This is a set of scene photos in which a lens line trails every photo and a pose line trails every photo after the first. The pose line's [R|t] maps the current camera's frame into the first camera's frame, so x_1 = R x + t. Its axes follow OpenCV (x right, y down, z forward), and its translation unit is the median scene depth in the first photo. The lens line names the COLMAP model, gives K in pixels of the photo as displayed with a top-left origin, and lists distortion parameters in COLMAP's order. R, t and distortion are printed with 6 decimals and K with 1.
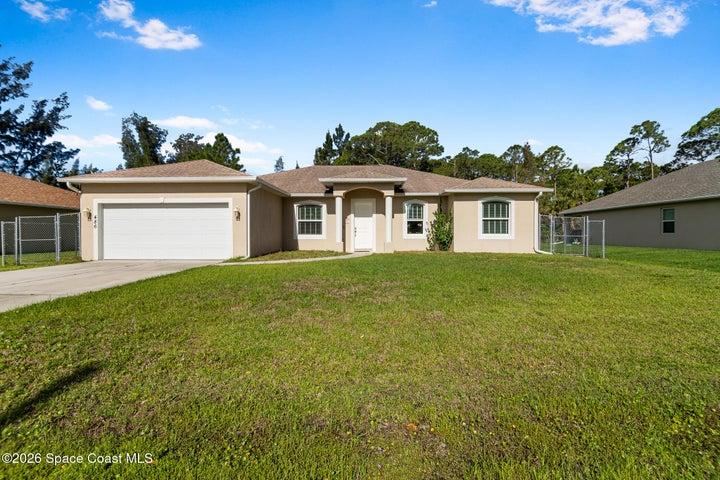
lens RADIAL K [[336.1, 0, 362.2], [0, 336.1, 238.5], [0, 0, 1]] dist [-0.003379, -0.005355]
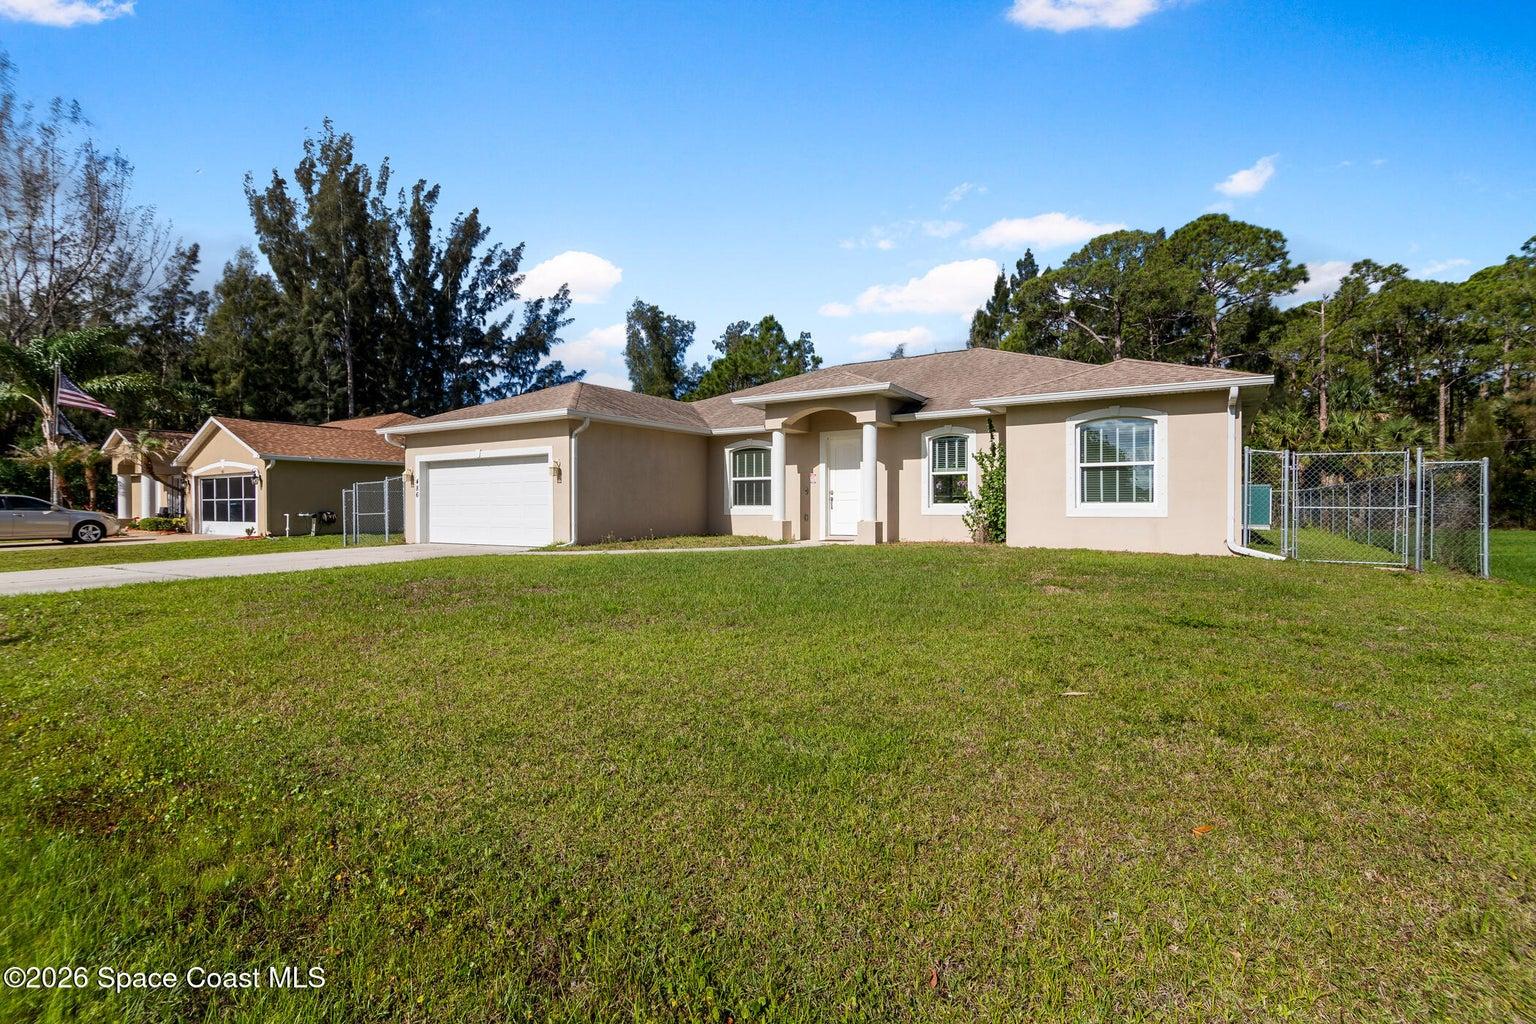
lens RADIAL K [[717.1, 0, 769.6], [0, 717.1, 519.3], [0, 0, 1]] dist [-0.003379, -0.005355]
pose [[0.860596, 0.006937, -0.509240, 0.428822], [-0.003190, 0.999961, 0.008231, 0.000015], [0.509278, -0.005459, 0.860585, 0.061987]]
